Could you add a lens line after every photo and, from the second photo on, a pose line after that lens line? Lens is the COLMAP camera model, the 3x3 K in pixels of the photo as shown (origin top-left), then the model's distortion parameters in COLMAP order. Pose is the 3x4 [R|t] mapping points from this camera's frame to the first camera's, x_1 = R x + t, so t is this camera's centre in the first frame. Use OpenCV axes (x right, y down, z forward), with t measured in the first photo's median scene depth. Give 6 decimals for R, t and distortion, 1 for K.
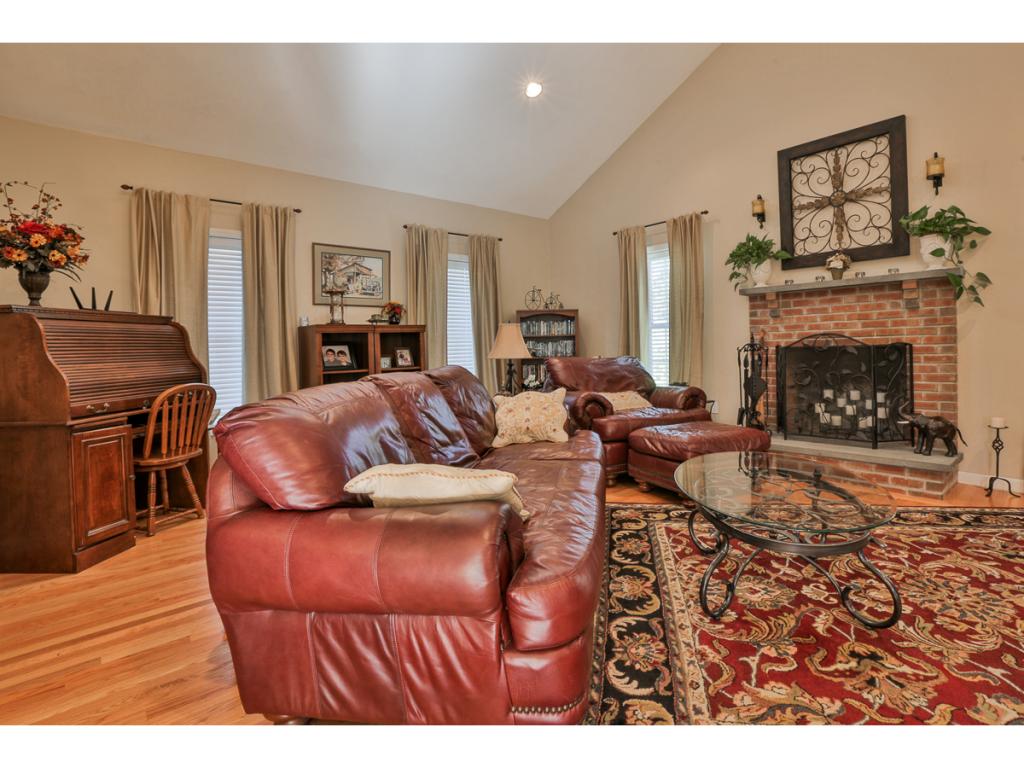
lens RADIAL K [[488.4, 0, 541.1], [0, 488.4, 350.2], [0, 0, 1]] dist [-0.035274, 0.010610]
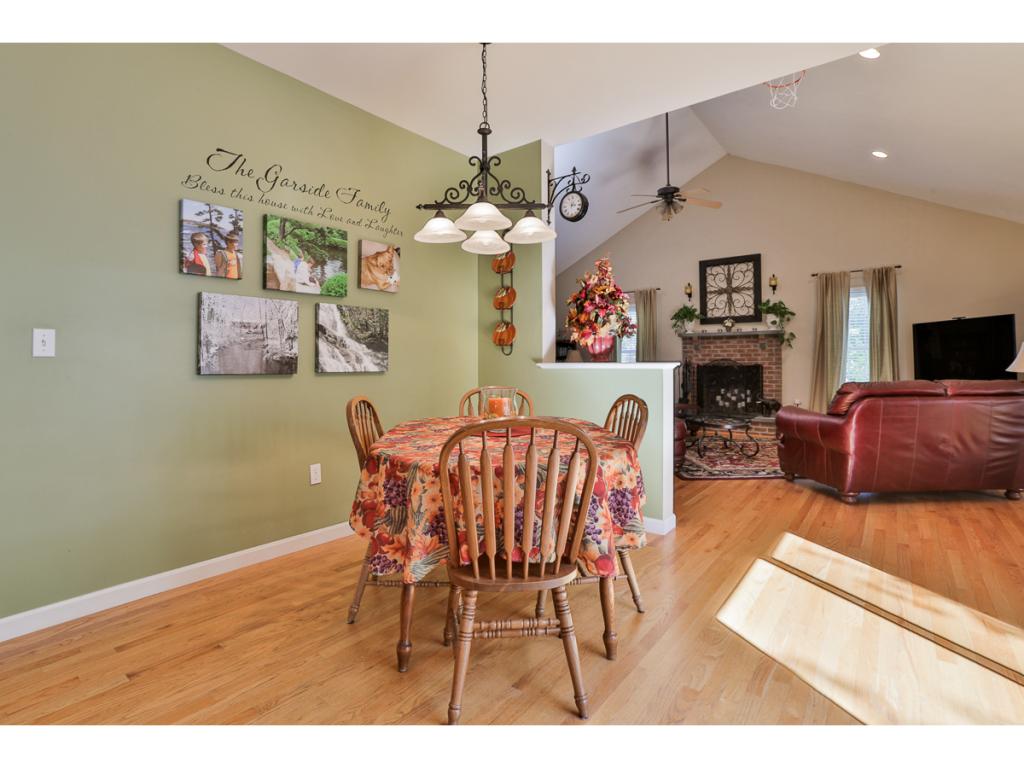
lens RADIAL K [[488.4, 0, 512.5], [0, 488.4, 355.8], [0, 0, 1]] dist [-0.035274, 0.010610]
pose [[0.984202, 0.024239, 0.175381, -0.654744], [-0.019836, 0.999444, -0.026814, 0.024118], [-0.175933, 0.022911, 0.984135, -0.864884]]
